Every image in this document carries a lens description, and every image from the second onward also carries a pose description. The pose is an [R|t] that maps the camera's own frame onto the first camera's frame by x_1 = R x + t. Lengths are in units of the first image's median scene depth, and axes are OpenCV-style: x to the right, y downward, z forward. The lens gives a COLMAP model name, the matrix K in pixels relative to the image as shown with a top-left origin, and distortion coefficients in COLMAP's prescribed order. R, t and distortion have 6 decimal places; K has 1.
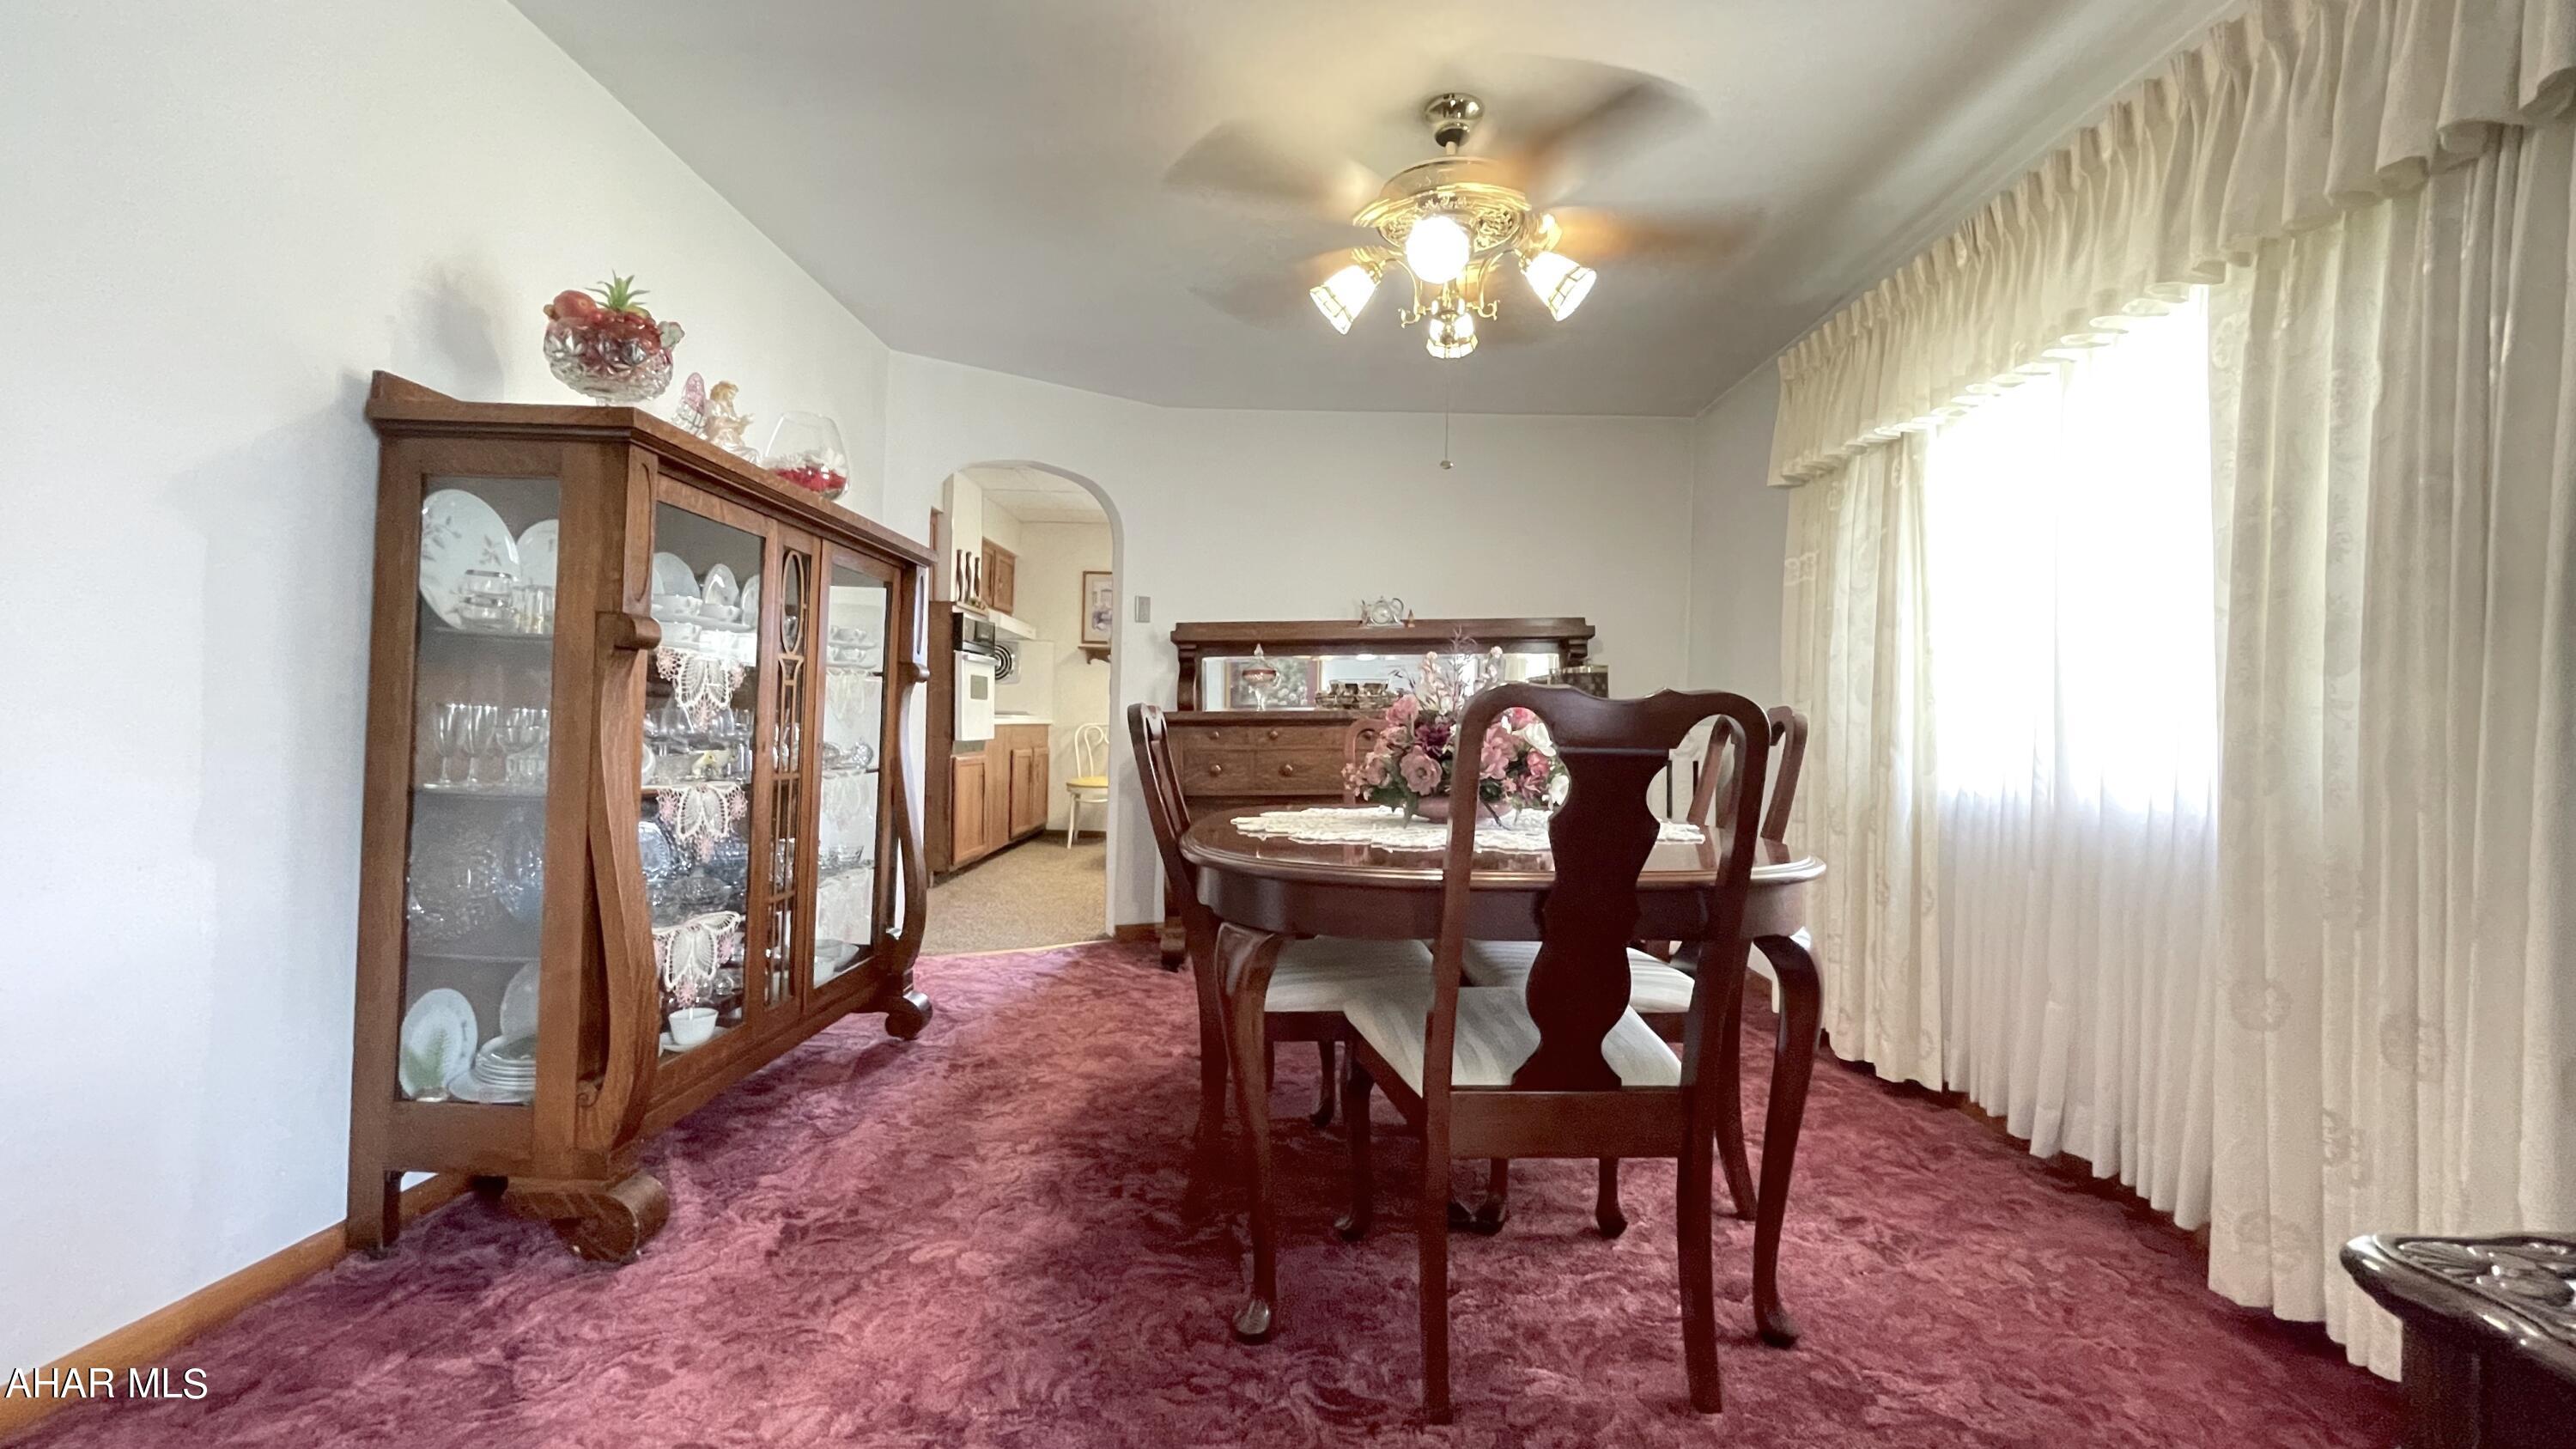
lens RADIAL K [[1048.6, 0, 1286.8], [0, 1048.6, 723.0], [0, 0, 1]] dist [-0.003234, 0.000758]
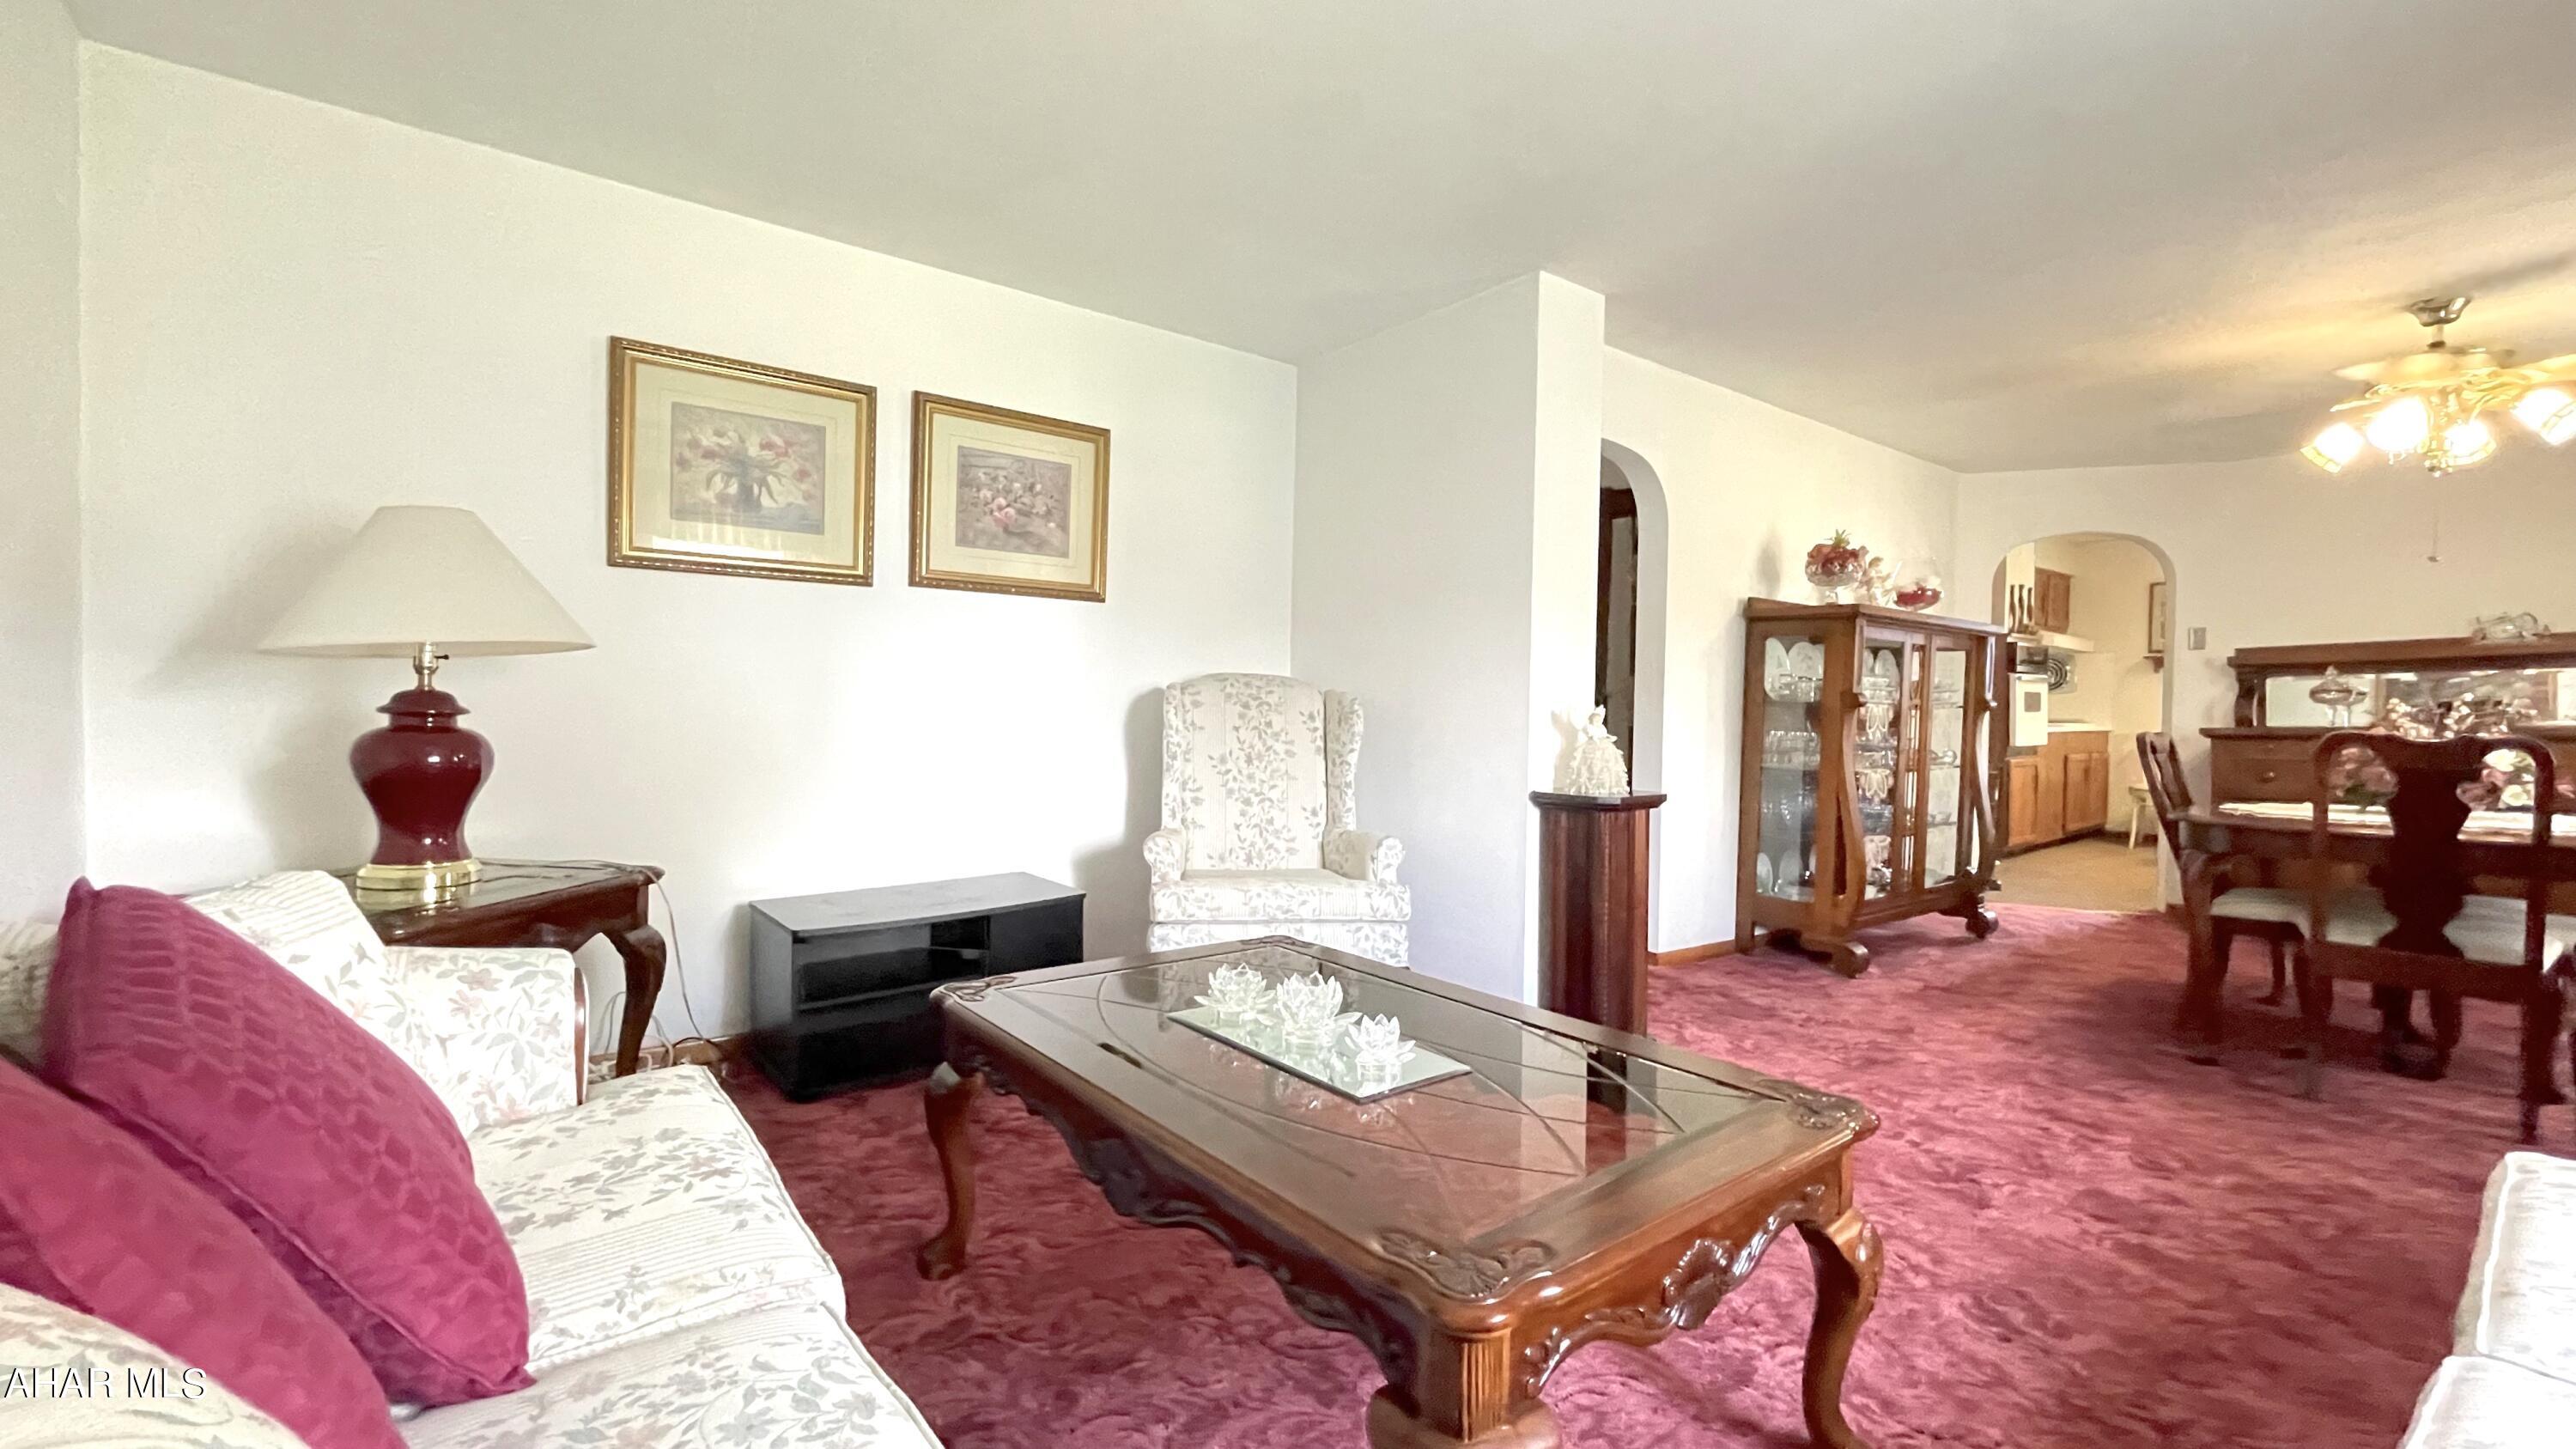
lens RADIAL K [[1048.6, 0, 1286.8], [0, 1048.6, 723.0], [0, 0, 1]] dist [-0.003234, 0.000758]
pose [[0.620157, 0.001124, -0.784477, 0.226982], [0.000473, 0.999998, 0.001807, -0.024896], [0.784478, -0.001492, 0.620155, -0.800624]]
